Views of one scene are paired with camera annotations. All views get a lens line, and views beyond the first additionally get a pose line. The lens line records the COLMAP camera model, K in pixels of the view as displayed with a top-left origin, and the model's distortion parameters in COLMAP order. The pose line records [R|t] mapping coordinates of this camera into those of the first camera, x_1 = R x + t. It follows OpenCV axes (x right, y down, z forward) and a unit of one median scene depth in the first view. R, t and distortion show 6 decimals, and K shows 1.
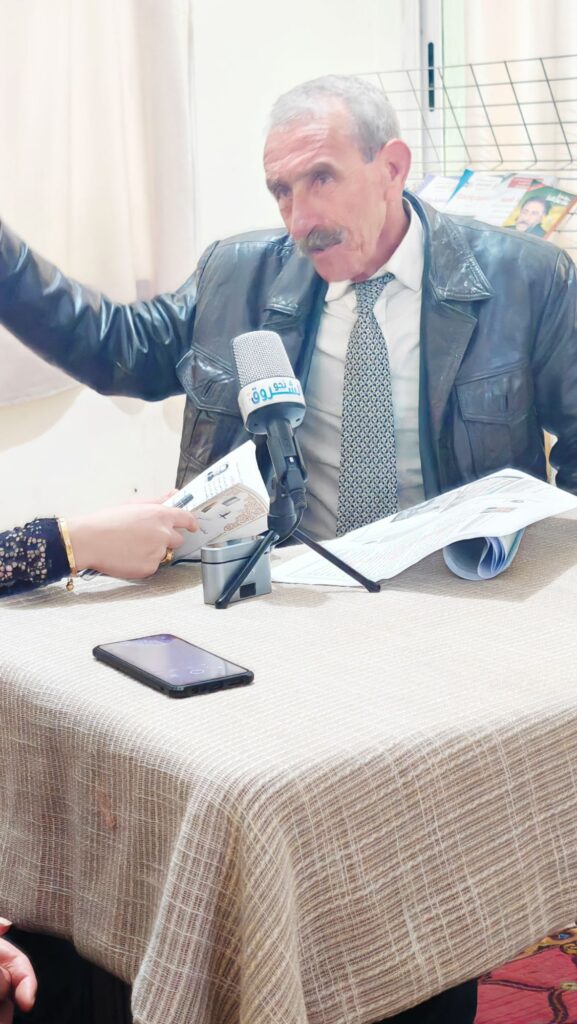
lens RADIAL K [[1886.1, 0, 285.9], [0, 1886.1, 502.5], [0, 0, 1]] dist [0.105319, 0.000000]
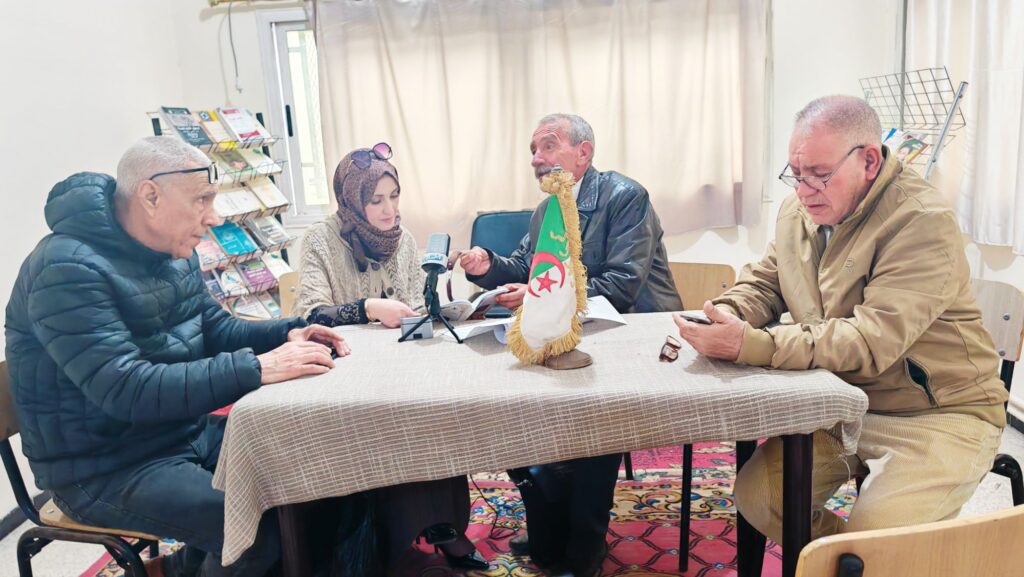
lens RADIAL K [[839.7, 0, 501.1], [0, 839.7, 296.6], [0, 0, 1]] dist [0.064370, -0.045043]
pose [[0.796177, 0.096334, -0.597345, 0.928250], [-0.068752, 0.995254, 0.068868, -0.115624], [0.601145, -0.013763, 0.799022, 0.213849]]
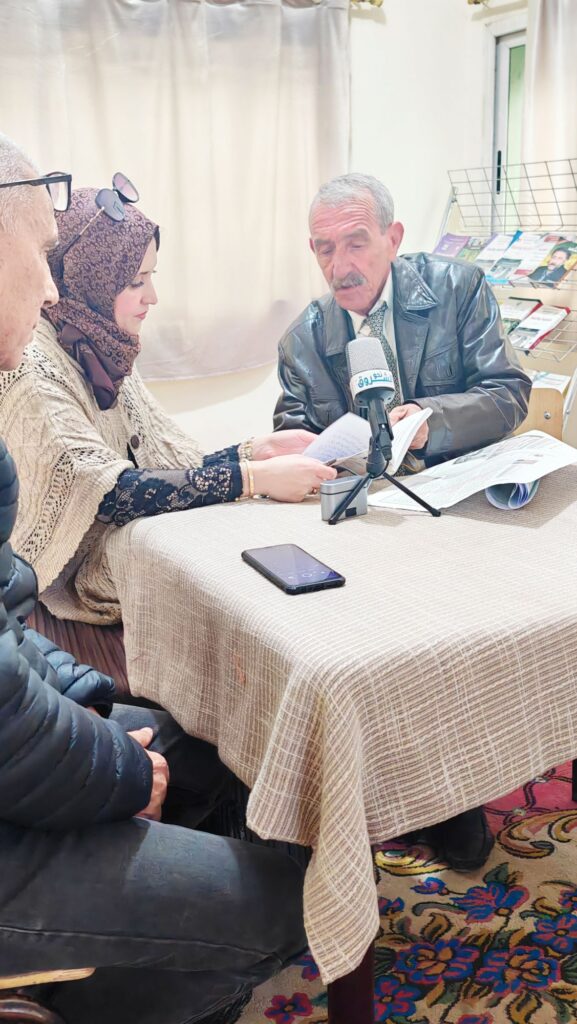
lens RADIAL K [[1056.1, 0, 272.6], [0, 1056.1, 512.8], [0, 0, 1]] dist [0.037677, 0.000000]
pose [[0.991696, 0.037737, -0.122943, 0.026749], [-0.027164, 0.995875, 0.086571, -0.030772], [0.125703, -0.082513, 0.988631, 0.203611]]
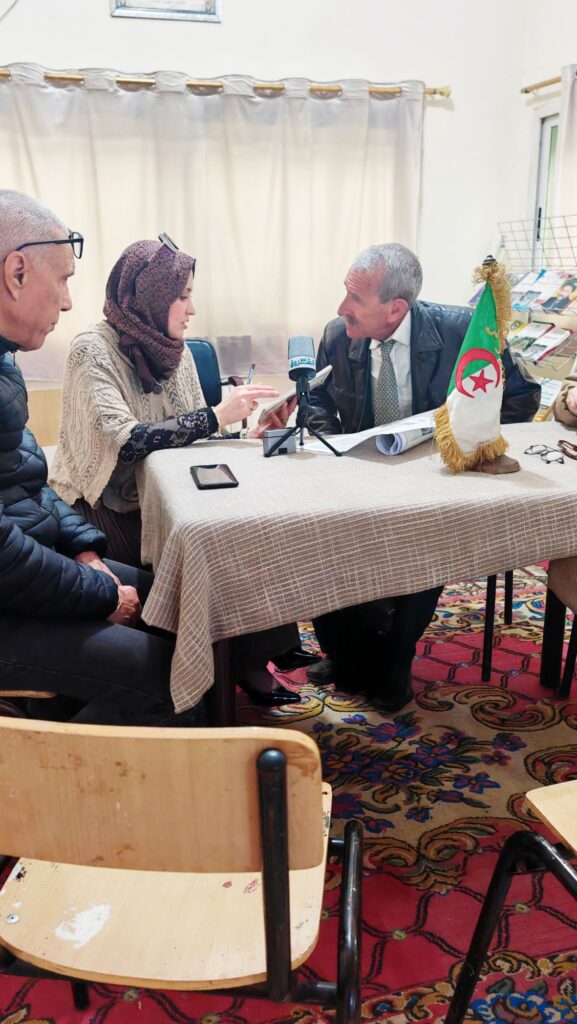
lens RADIAL K [[839.7, 0, 279.8], [0, 839.7, 501.9], [0, 0, 1]] dist [0.064370, -0.045043]
pose [[0.951241, 0.099006, -0.292128, 0.351528], [-0.071728, 0.992125, 0.102683, 0.005094], [0.299994, -0.076723, 0.950851, 0.039649]]
